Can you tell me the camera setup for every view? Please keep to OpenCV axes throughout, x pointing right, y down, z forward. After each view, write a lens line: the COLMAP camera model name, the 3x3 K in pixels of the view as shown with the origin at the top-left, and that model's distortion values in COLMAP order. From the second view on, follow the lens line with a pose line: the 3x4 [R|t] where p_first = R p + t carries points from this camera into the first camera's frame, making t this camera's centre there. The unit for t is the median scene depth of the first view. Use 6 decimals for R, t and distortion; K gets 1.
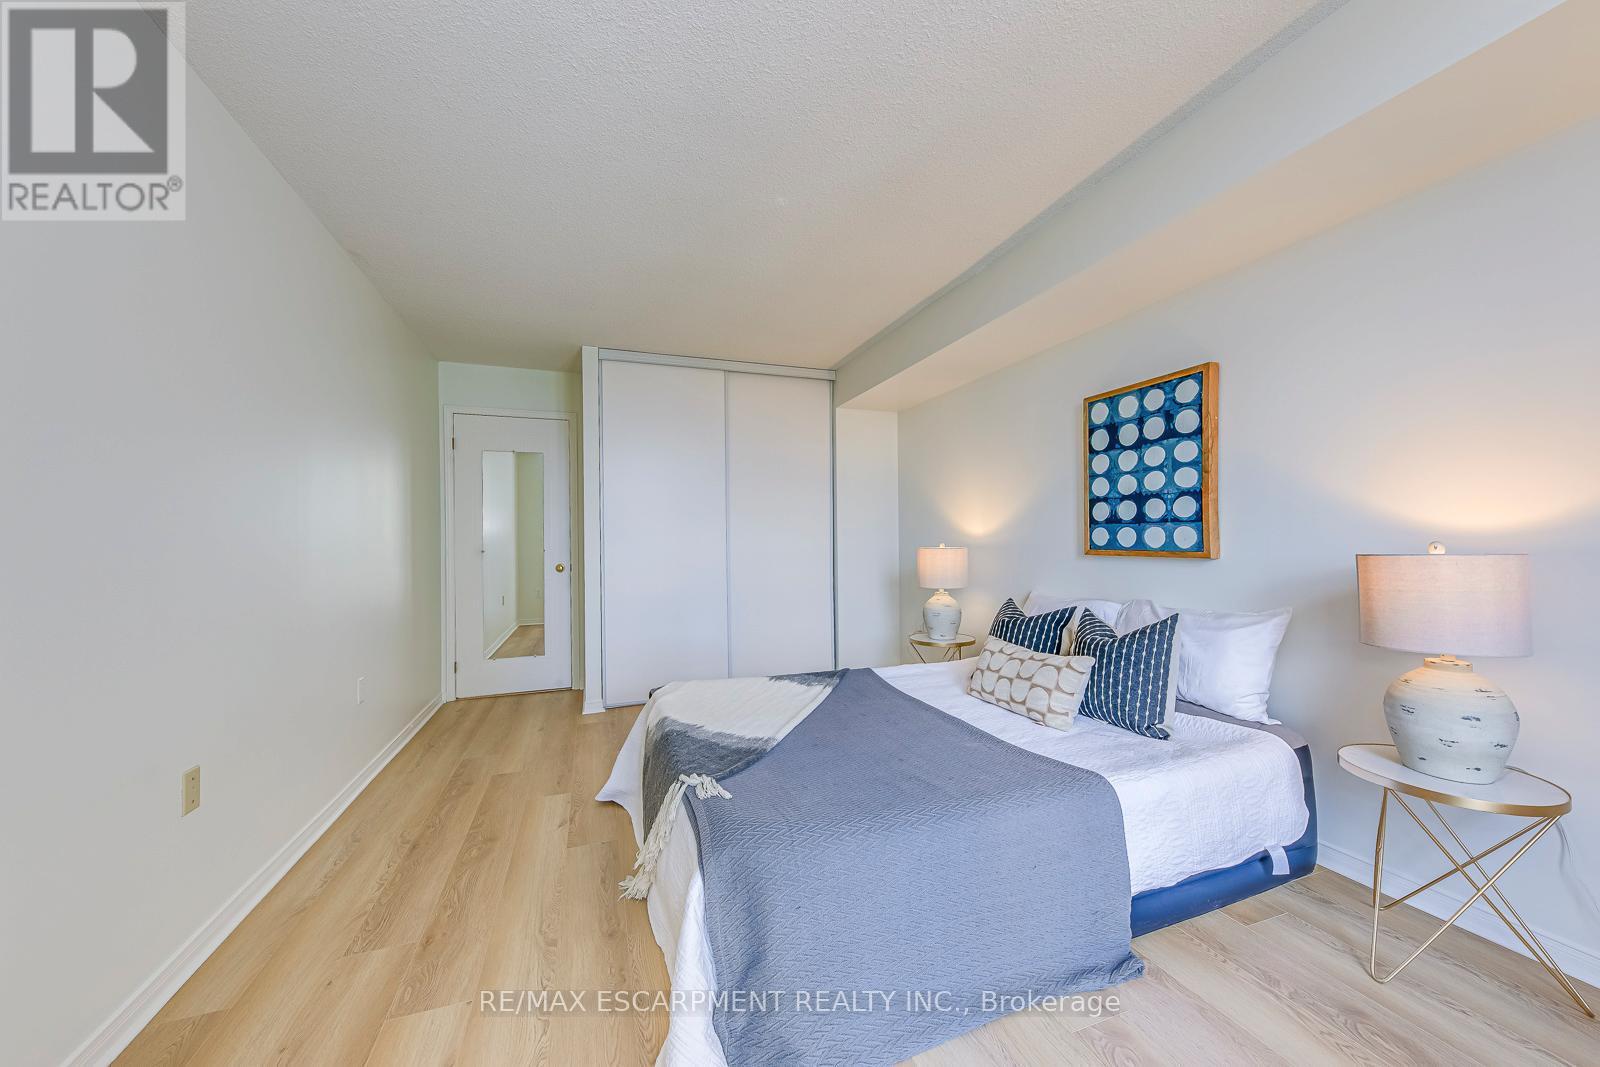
lens RADIAL K [[640.3, 0, 806.2], [0, 640.3, 532.3], [0, 0, 1]] dist [0.016145, -0.007609]
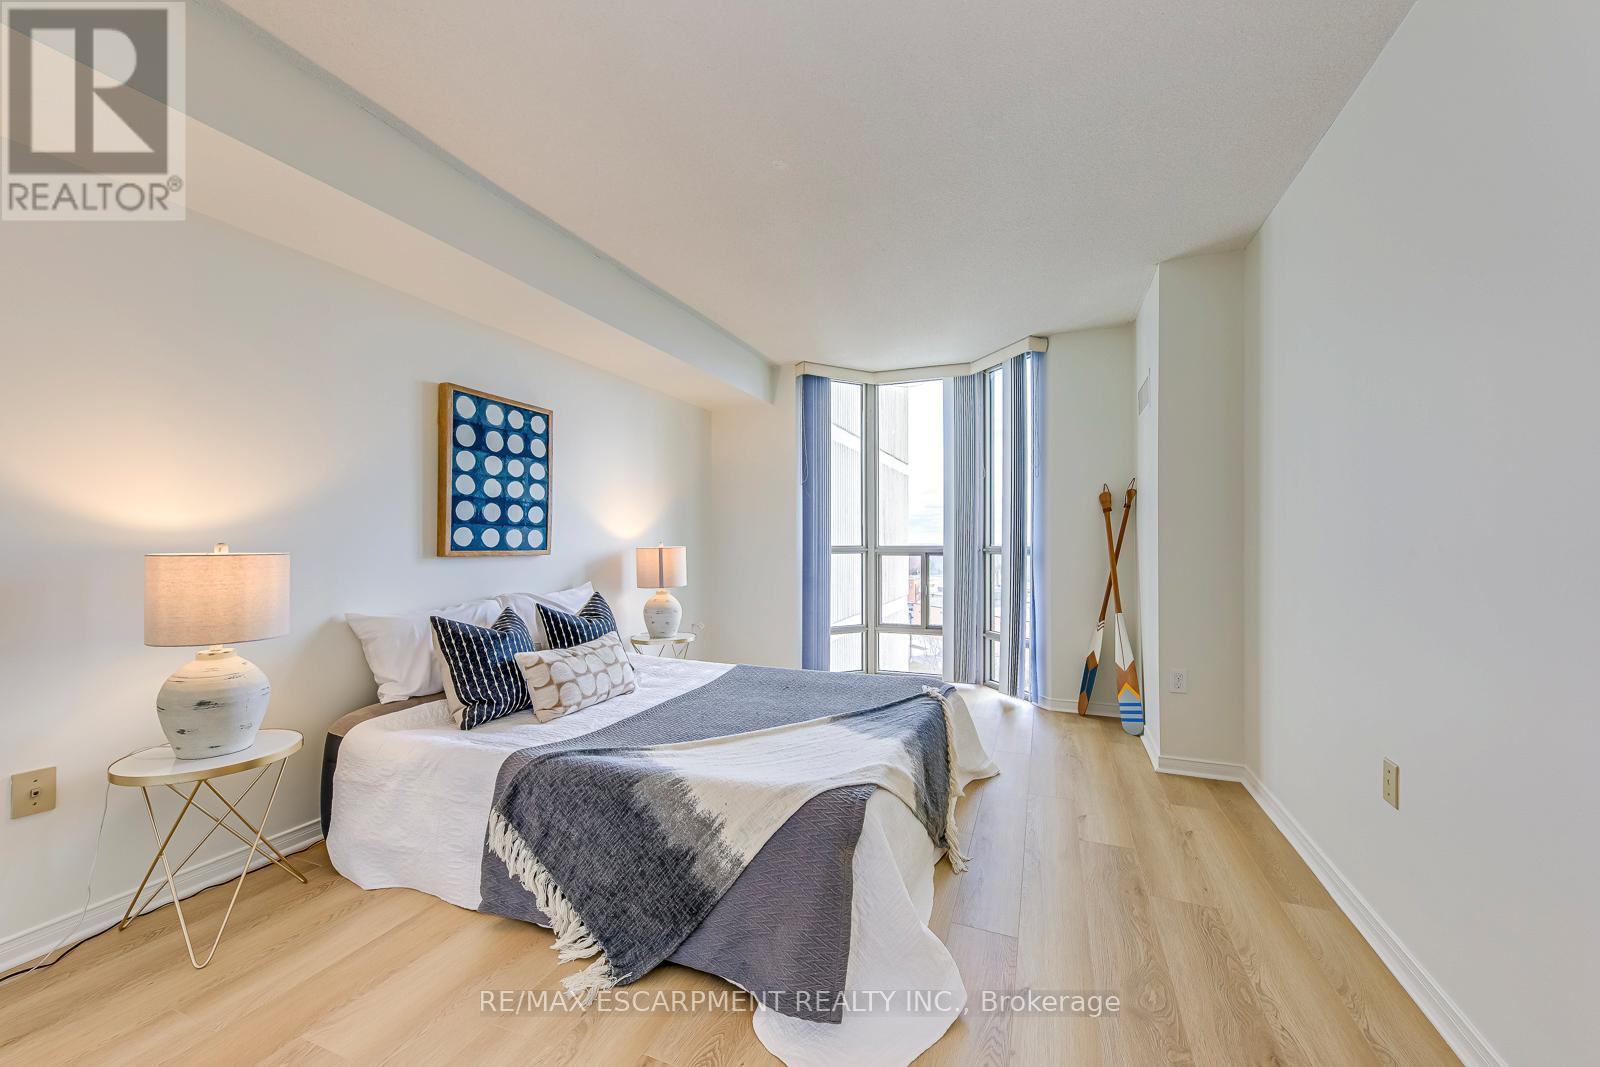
lens RADIAL K [[640.3, 0, 806.2], [0, 640.3, 532.3], [0, 0, 1]] dist [0.016145, -0.007609]
pose [[-0.779503, 0.015741, 0.626200, -0.588692], [-0.003526, 0.999558, -0.029515, 0.029223], [-0.626388, -0.025216, -0.779103, 1.569929]]
